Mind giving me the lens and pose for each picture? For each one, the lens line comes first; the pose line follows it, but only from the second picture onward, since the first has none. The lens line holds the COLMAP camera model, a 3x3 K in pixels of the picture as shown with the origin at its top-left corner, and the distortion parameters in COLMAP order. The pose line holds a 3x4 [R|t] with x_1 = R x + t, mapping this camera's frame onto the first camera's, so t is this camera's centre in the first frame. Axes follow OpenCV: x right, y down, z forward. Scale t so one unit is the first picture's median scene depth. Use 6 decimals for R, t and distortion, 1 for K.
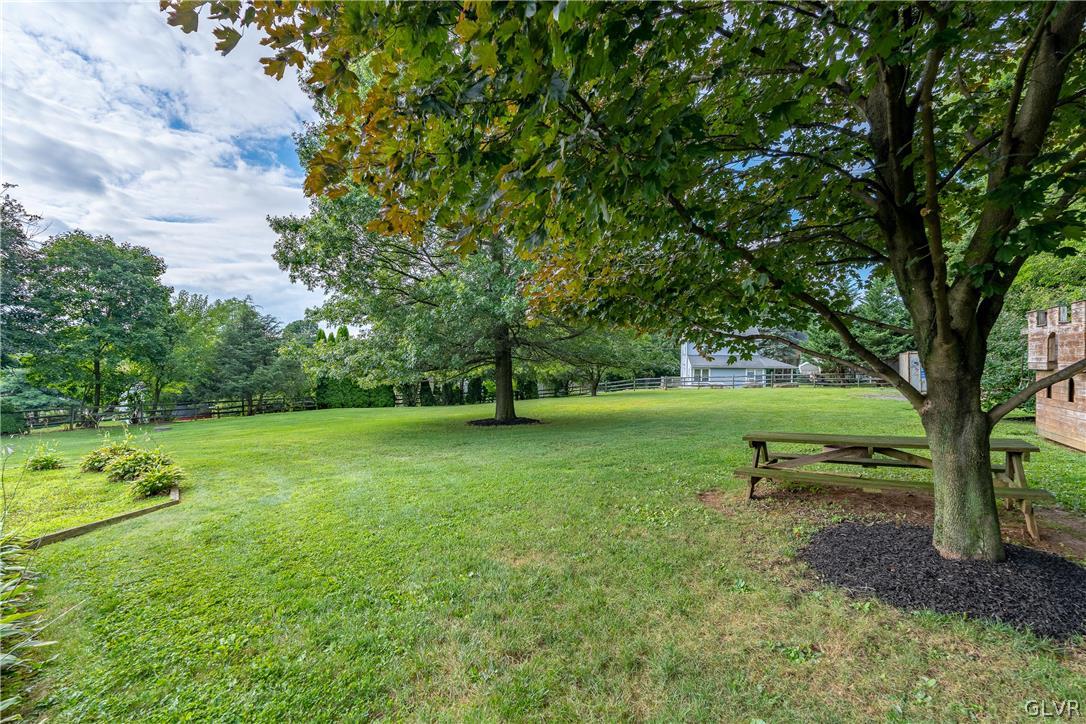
lens RADIAL K [[467.1, 0, 535.5], [0, 467.1, 375.4], [0, 0, 1]] dist [0.004948, 0.000270]
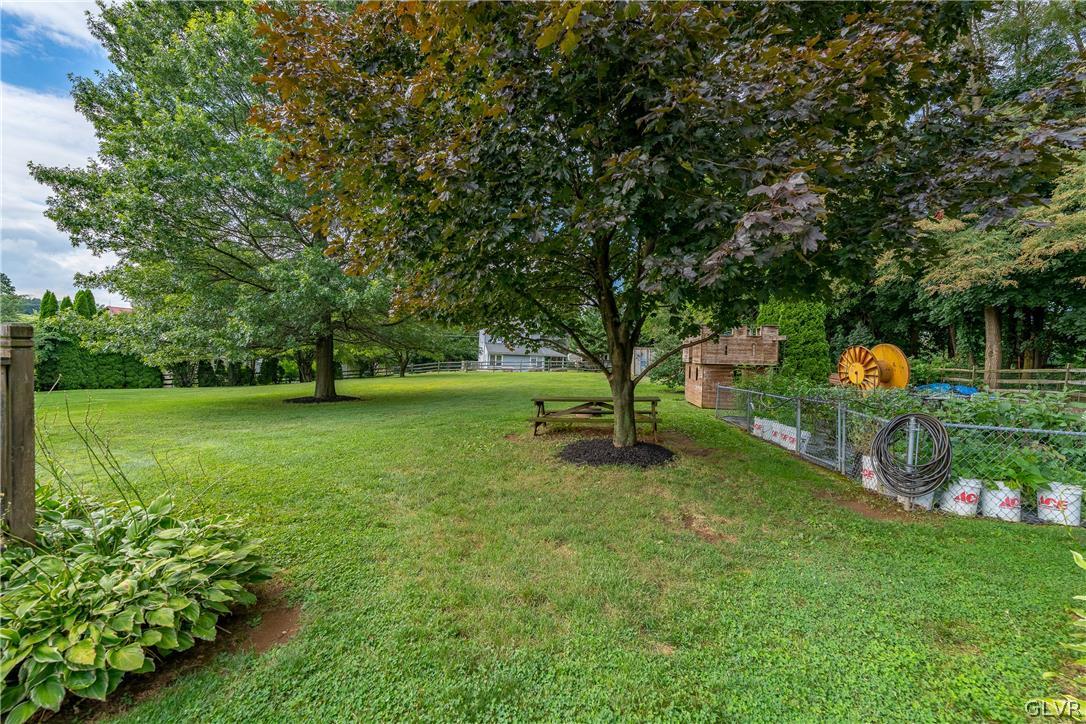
lens RADIAL K [[467.1, 0, 543.1], [0, 467.1, 360.6], [0, 0, 1]] dist [0.004948, 0.000270]
pose [[0.898126, 0.024613, 0.439050, -0.094782], [-0.026179, 0.999654, -0.002490, 0.000036], [-0.438959, -0.009257, 0.898459, -0.191709]]
